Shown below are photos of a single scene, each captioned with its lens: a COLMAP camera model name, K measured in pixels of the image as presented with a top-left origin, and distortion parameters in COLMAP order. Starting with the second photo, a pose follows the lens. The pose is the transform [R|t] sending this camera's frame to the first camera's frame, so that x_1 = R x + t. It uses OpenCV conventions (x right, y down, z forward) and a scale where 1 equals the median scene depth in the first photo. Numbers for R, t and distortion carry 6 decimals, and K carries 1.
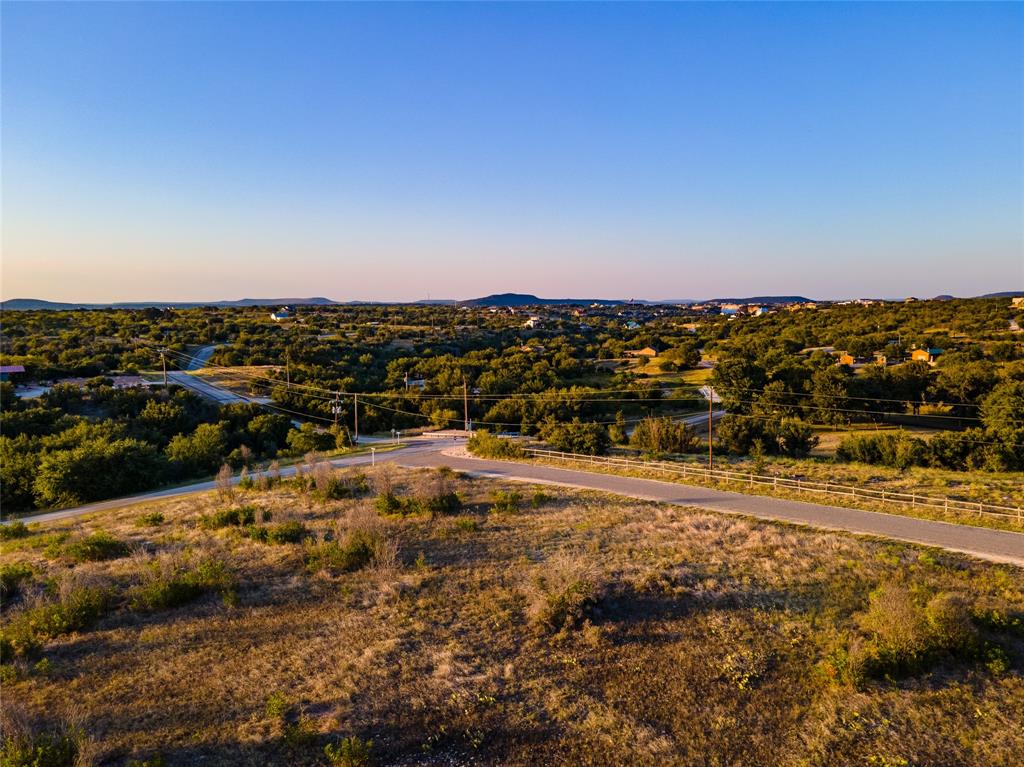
lens RADIAL K [[745.7, 0, 509.5], [0, 745.7, 384.1], [0, 0, 1]] dist [0.025900, 0.037051]
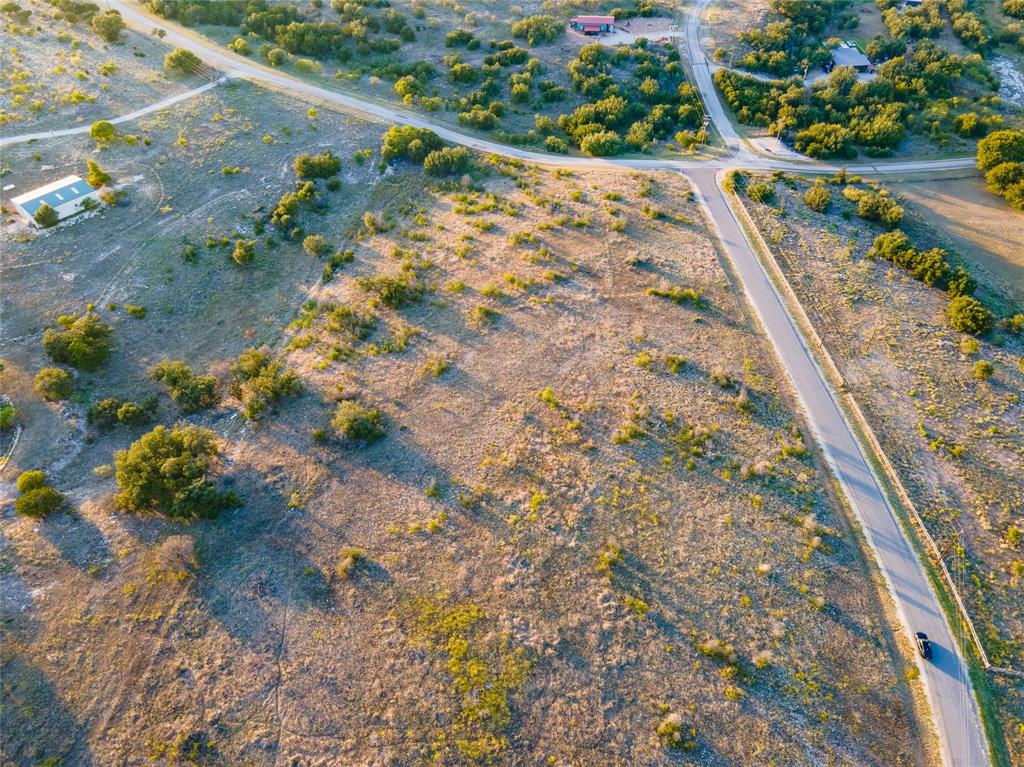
lens RADIAL K [[745.7, 0, 509.5], [0, 745.7, 384.1], [0, 0, 1]] dist [0.025900, 0.037051]
pose [[0.710786, 0.501853, -0.492876, 0.559470], [-0.066280, 0.745363, 0.663356, -0.554176], [0.700279, -0.438836, 0.563056, -0.650991]]
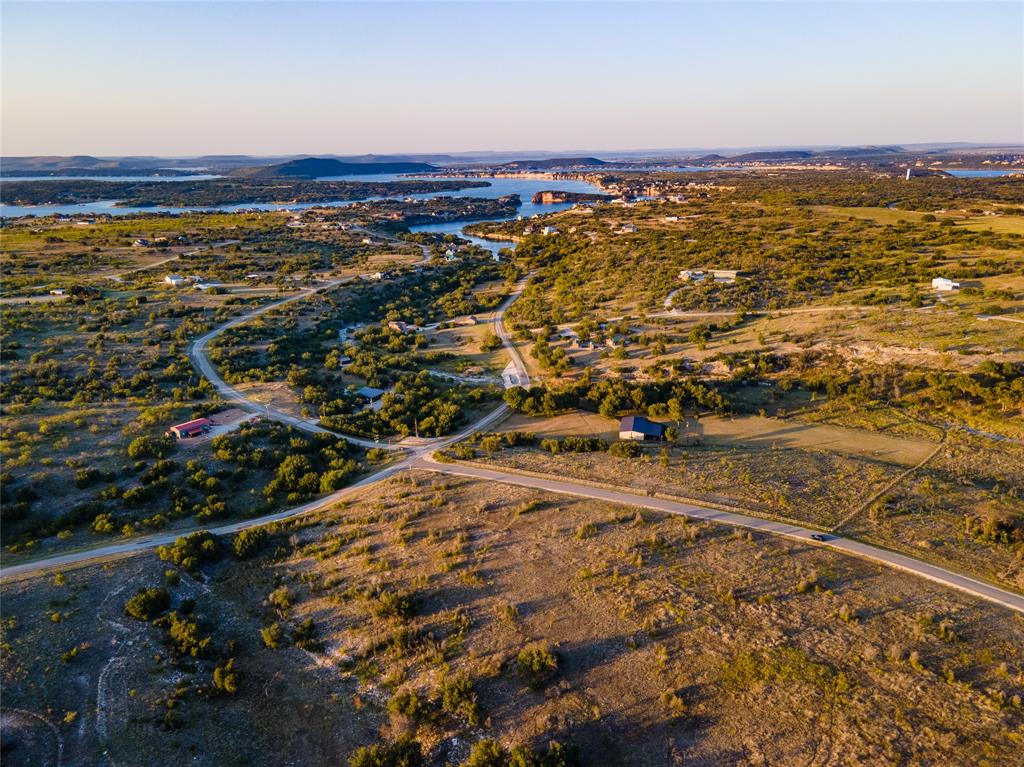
lens RADIAL K [[745.7, 0, 509.5], [0, 745.7, 384.1], [0, 0, 1]] dist [0.025900, 0.037051]
pose [[0.966947, -0.079841, 0.242156, -0.287316], [0.031710, 0.979993, 0.196491, -0.498833], [-0.252999, -0.182317, 0.950133, -1.235320]]
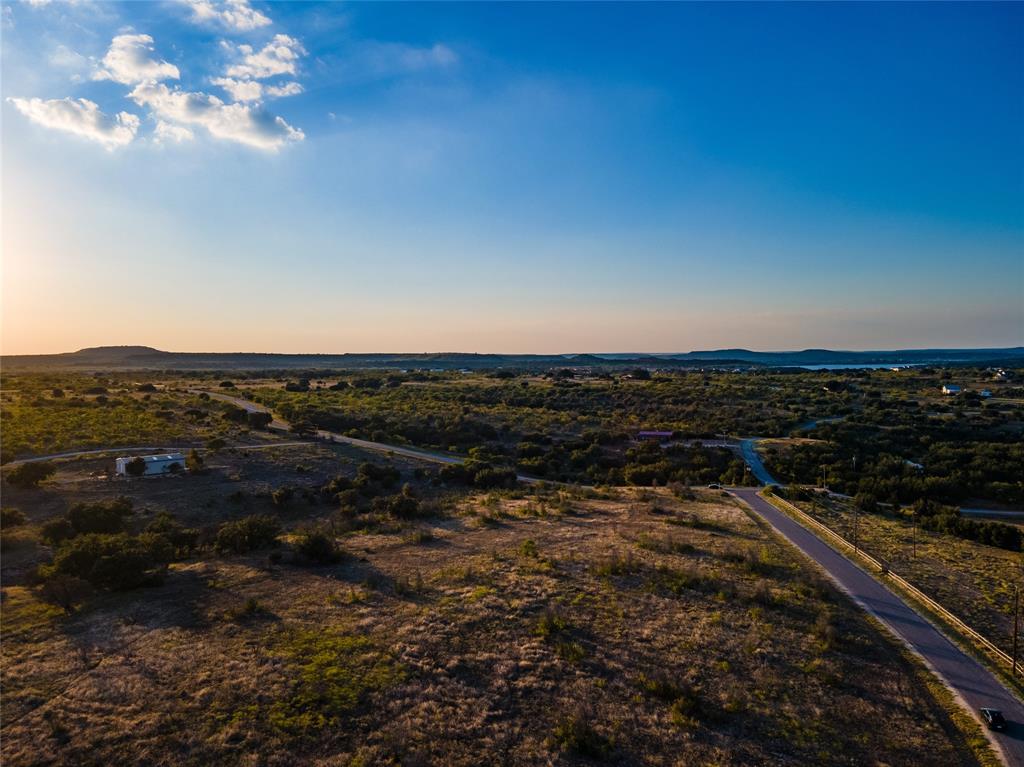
lens RADIAL K [[745.7, 0, 509.5], [0, 745.7, 384.1], [0, 0, 1]] dist [0.025900, 0.037051]
pose [[0.571780, 0.035493, -0.819639, 0.820784], [-0.083655, 0.996379, -0.015212, -0.085628], [0.816131, 0.077265, 0.572679, -0.611758]]
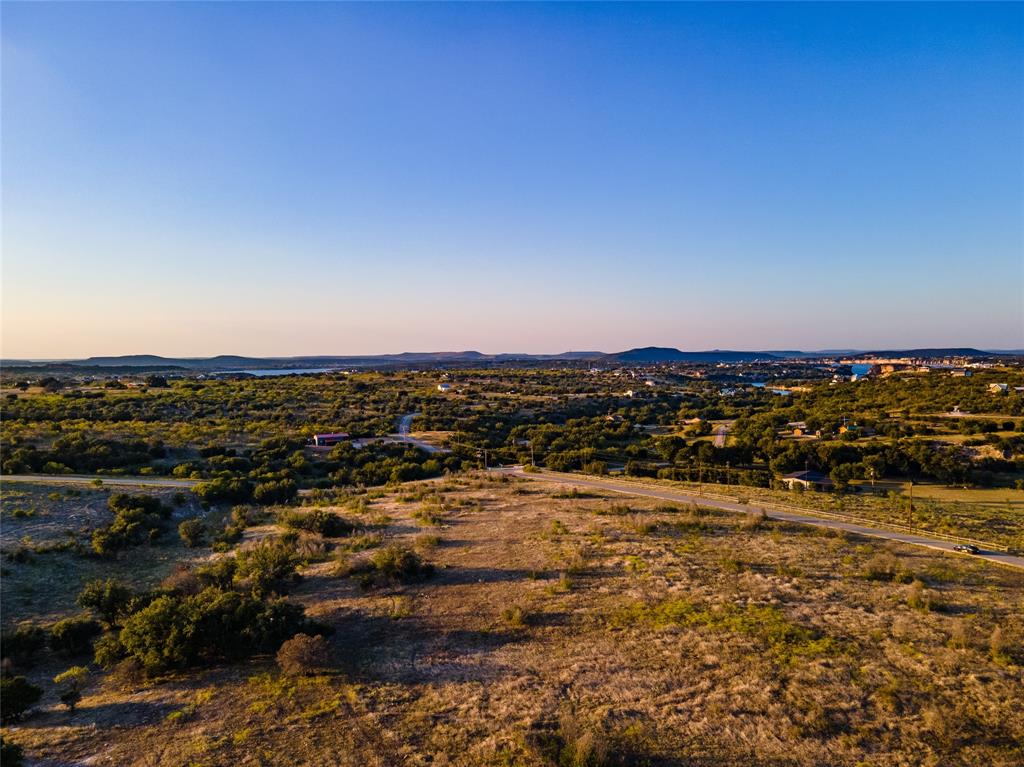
lens RADIAL K [[745.7, 0, 509.5], [0, 745.7, 384.1], [0, 0, 1]] dist [0.025900, 0.037051]
pose [[0.980872, 0.005618, -0.194575, 0.257306], [-0.018561, 0.997728, -0.064762, -0.032917], [0.193769, 0.067135, 0.978747, -1.052171]]
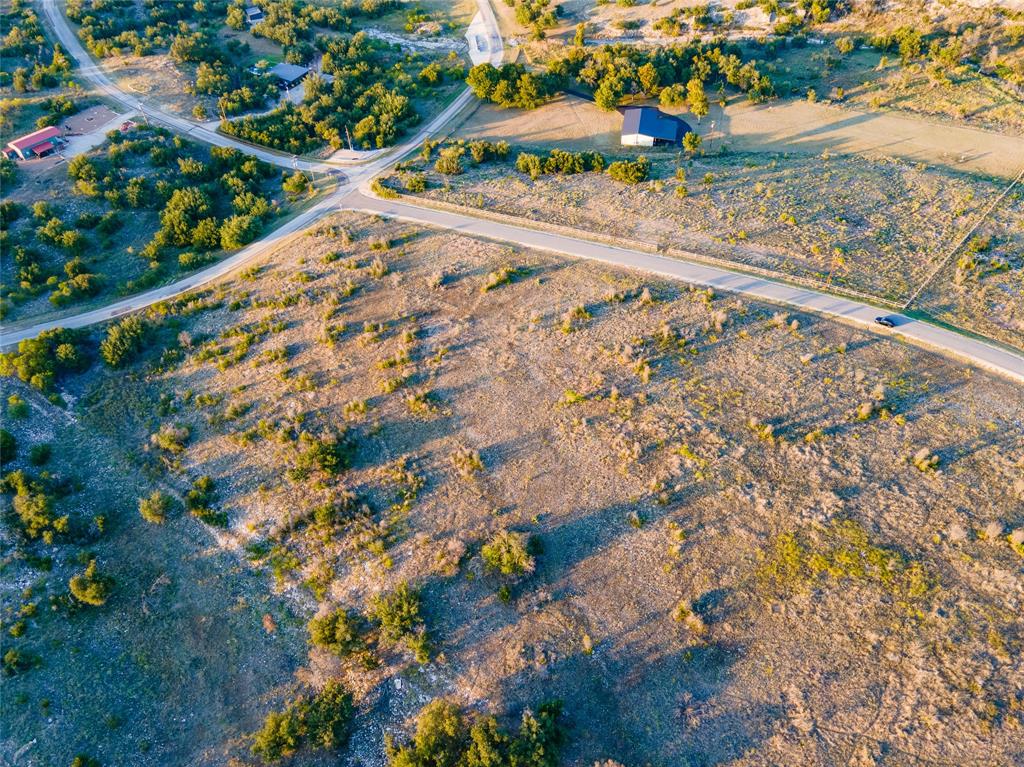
lens RADIAL K [[745.7, 0, 509.5], [0, 745.7, 384.1], [0, 0, 1]] dist [0.025900, 0.037051]
pose [[0.958702, -0.211321, 0.190351, -0.129478], [0.047408, 0.778653, 0.625662, -0.537816], [-0.280433, -0.590799, 0.756514, -0.786188]]
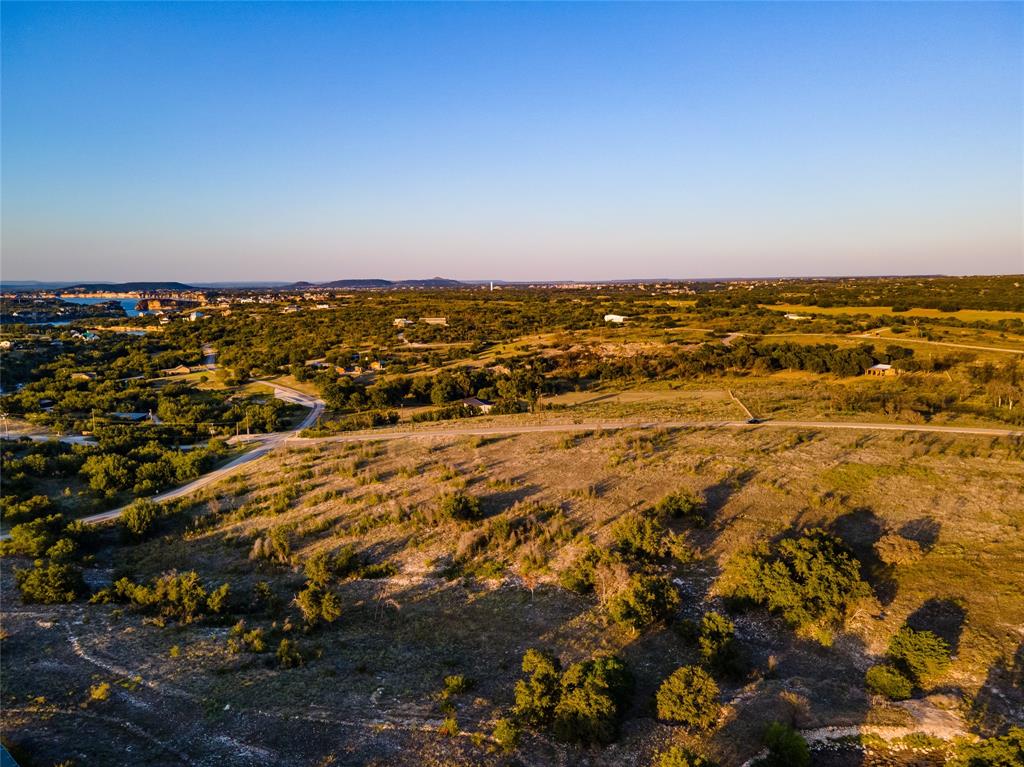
lens RADIAL K [[745.7, 0, 509.5], [0, 745.7, 384.1], [0, 0, 1]] dist [0.025900, 0.037051]
pose [[0.701185, -0.095340, 0.706576, -0.798127], [0.078280, 0.995322, 0.056619, -0.108676], [-0.708669, 0.015610, 0.705369, -0.791852]]
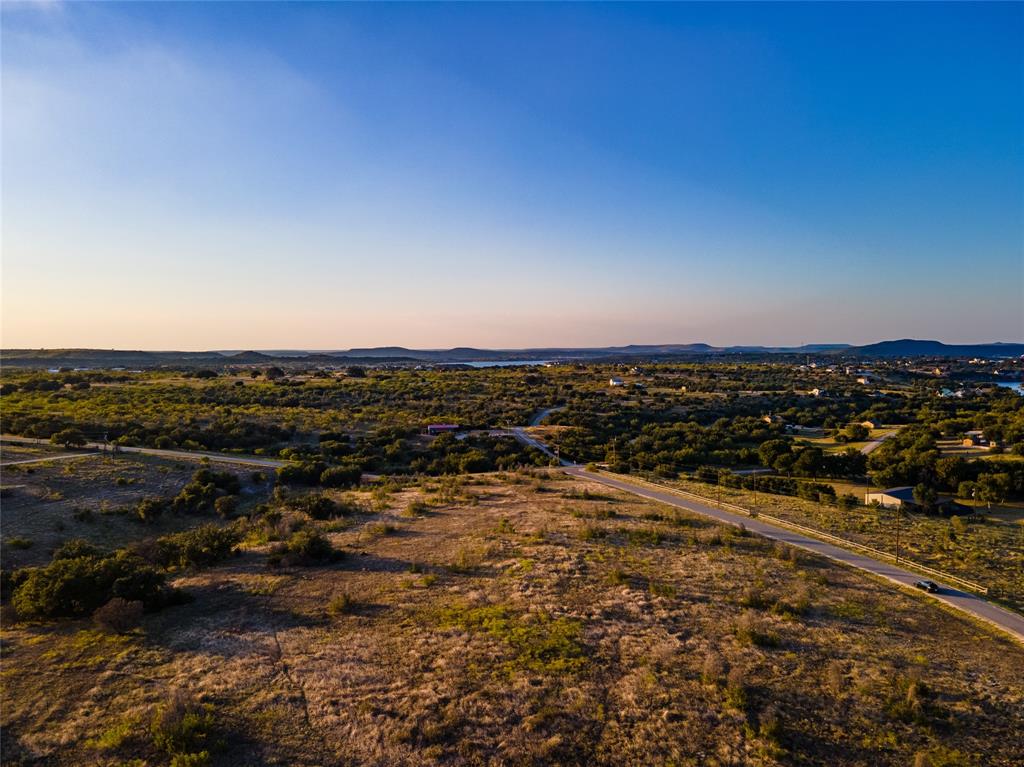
lens RADIAL K [[745.7, 0, 509.5], [0, 745.7, 384.1], [0, 0, 1]] dist [0.025900, 0.037051]
pose [[0.876136, 0.025515, -0.481388, 0.602737], [-0.052899, 0.997656, -0.043399, -0.055250], [0.479153, 0.063489, 0.875432, -0.947837]]
